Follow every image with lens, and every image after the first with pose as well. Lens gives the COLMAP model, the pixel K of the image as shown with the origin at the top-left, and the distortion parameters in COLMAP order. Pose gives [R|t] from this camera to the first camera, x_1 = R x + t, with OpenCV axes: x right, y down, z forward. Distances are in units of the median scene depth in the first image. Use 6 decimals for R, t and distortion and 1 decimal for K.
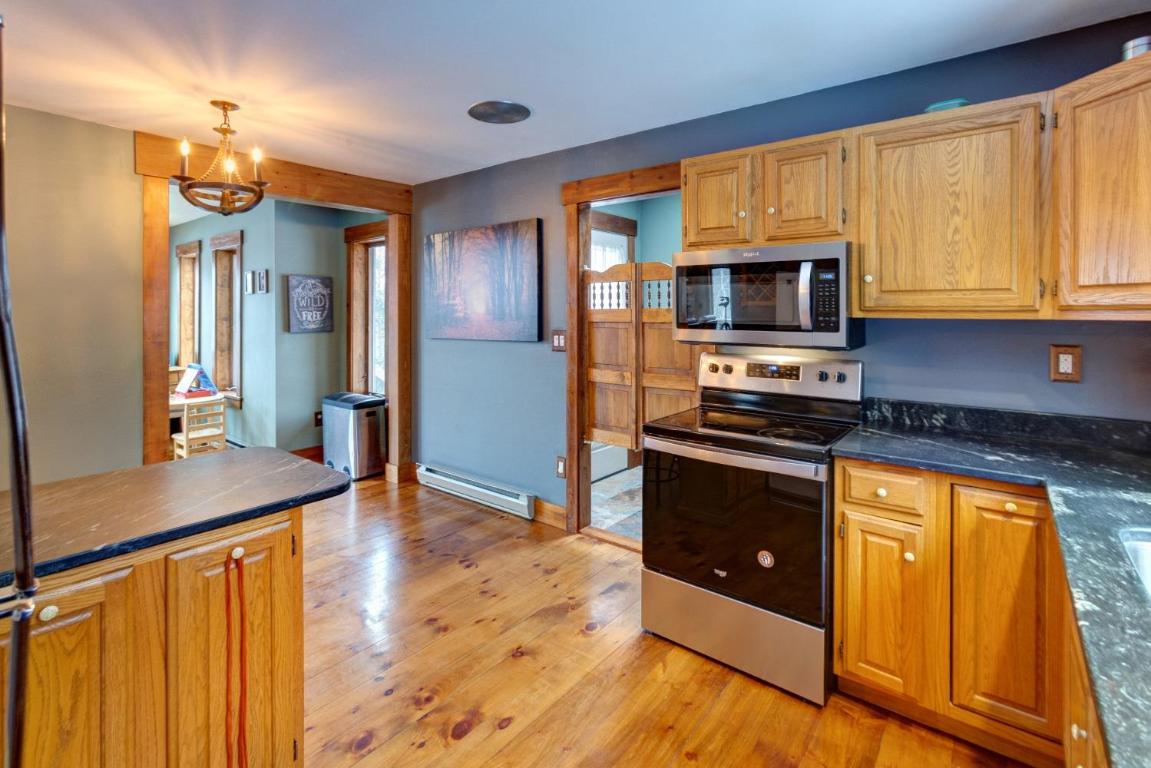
lens RADIAL K [[556.1, 0, 570.2], [0, 556.1, 312.4], [0, 0, 1]] dist [0.015964, -0.000190]
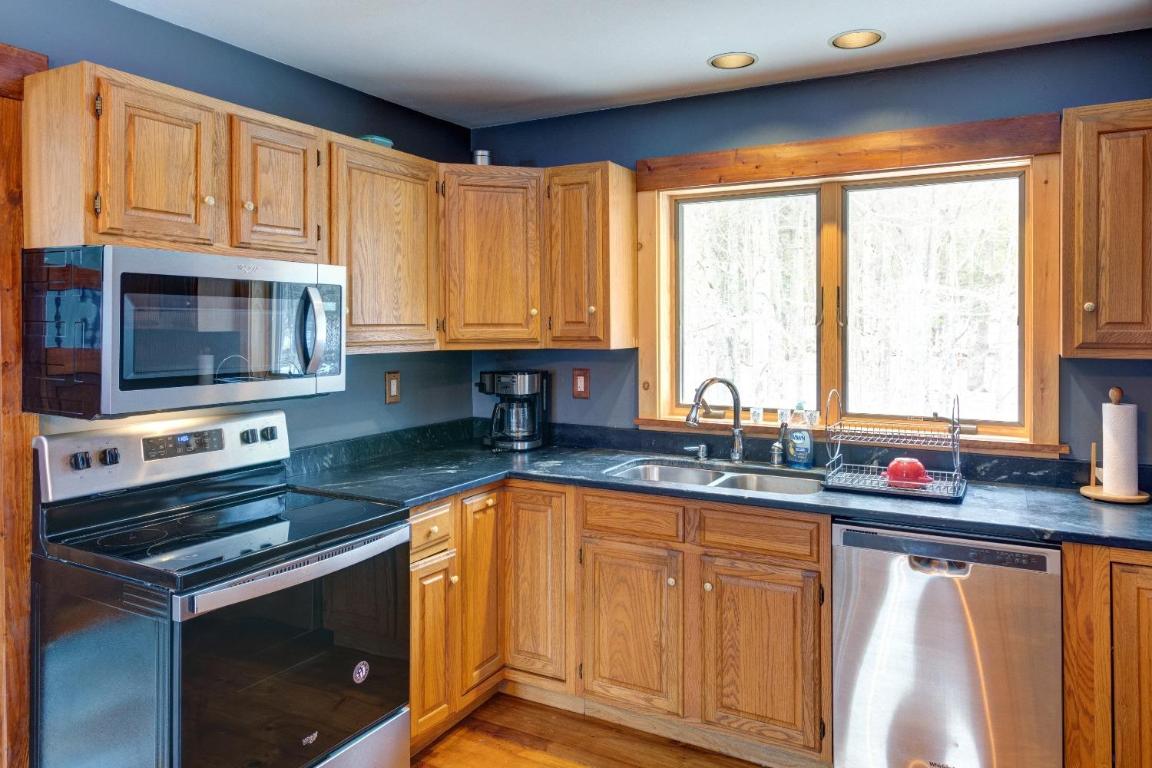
lens RADIAL K [[767.3, 0, 576.6], [0, 767.3, 325.0], [0, 0, 1]] dist [0.008920, 0.002507]
pose [[-0.164783, 0.002961, 0.986325, -0.812882], [0.009974, 0.999949, -0.001336, -0.036180], [-0.986279, 0.009618, -0.164805, 0.953684]]
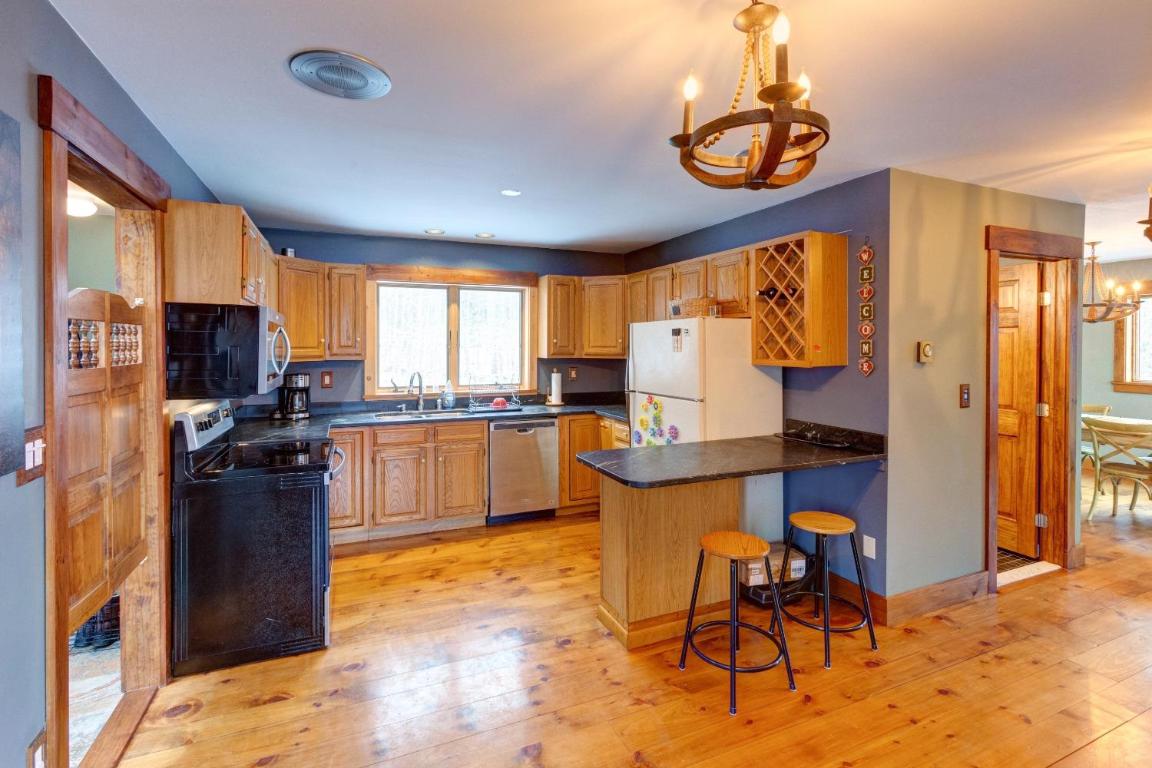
lens RADIAL K [[528.9, 0, 536.9], [0, 528.9, 361.8], [0, 0, 1]] dist [-0.001051, -0.000047]
pose [[-0.851829, -0.009437, 0.523735, -0.994628], [0.009639, 0.999386, 0.033686, -0.046091], [-0.523731, 0.033743, -0.851215, 2.106834]]
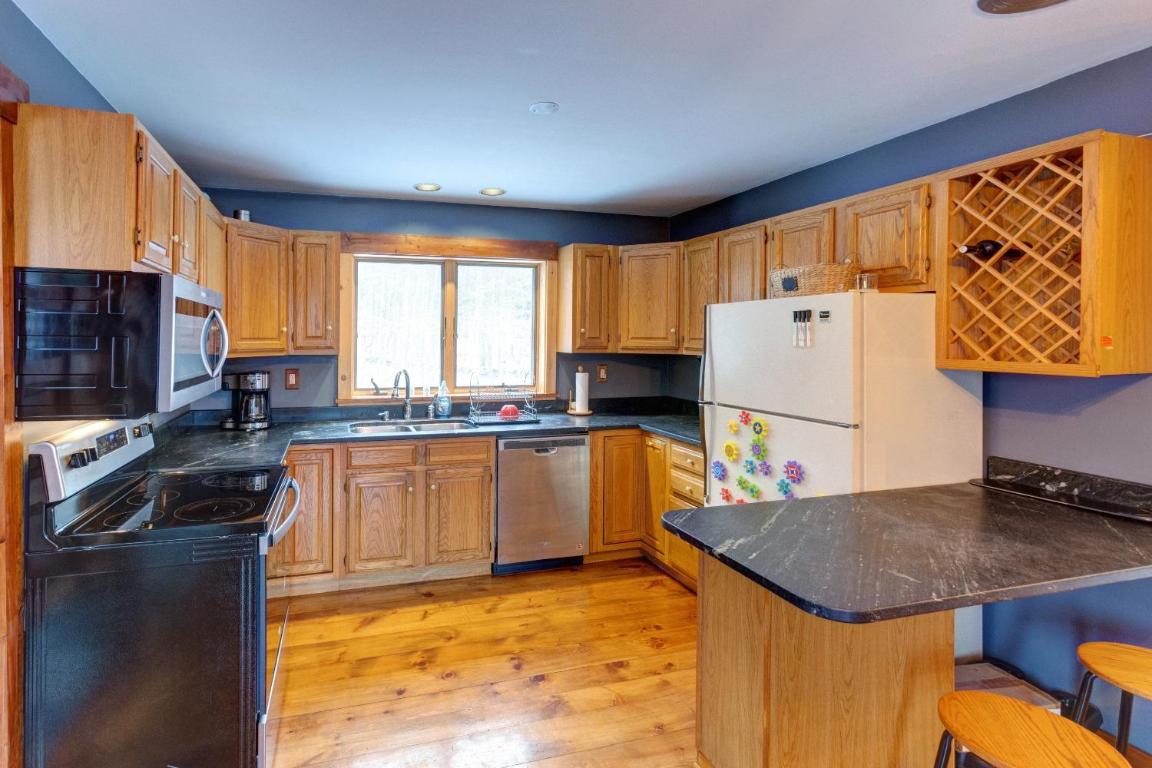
lens RADIAL K [[544.9, 0, 458.6], [0, 544.9, 346.2], [0, 0, 1]] dist [0.015623, 0.000259]
pose [[-0.782184, -0.006306, 0.623015, -0.639426], [0.007692, 0.999775, 0.019778, -0.045531], [-0.623000, 0.020262, -0.781960, 1.746952]]
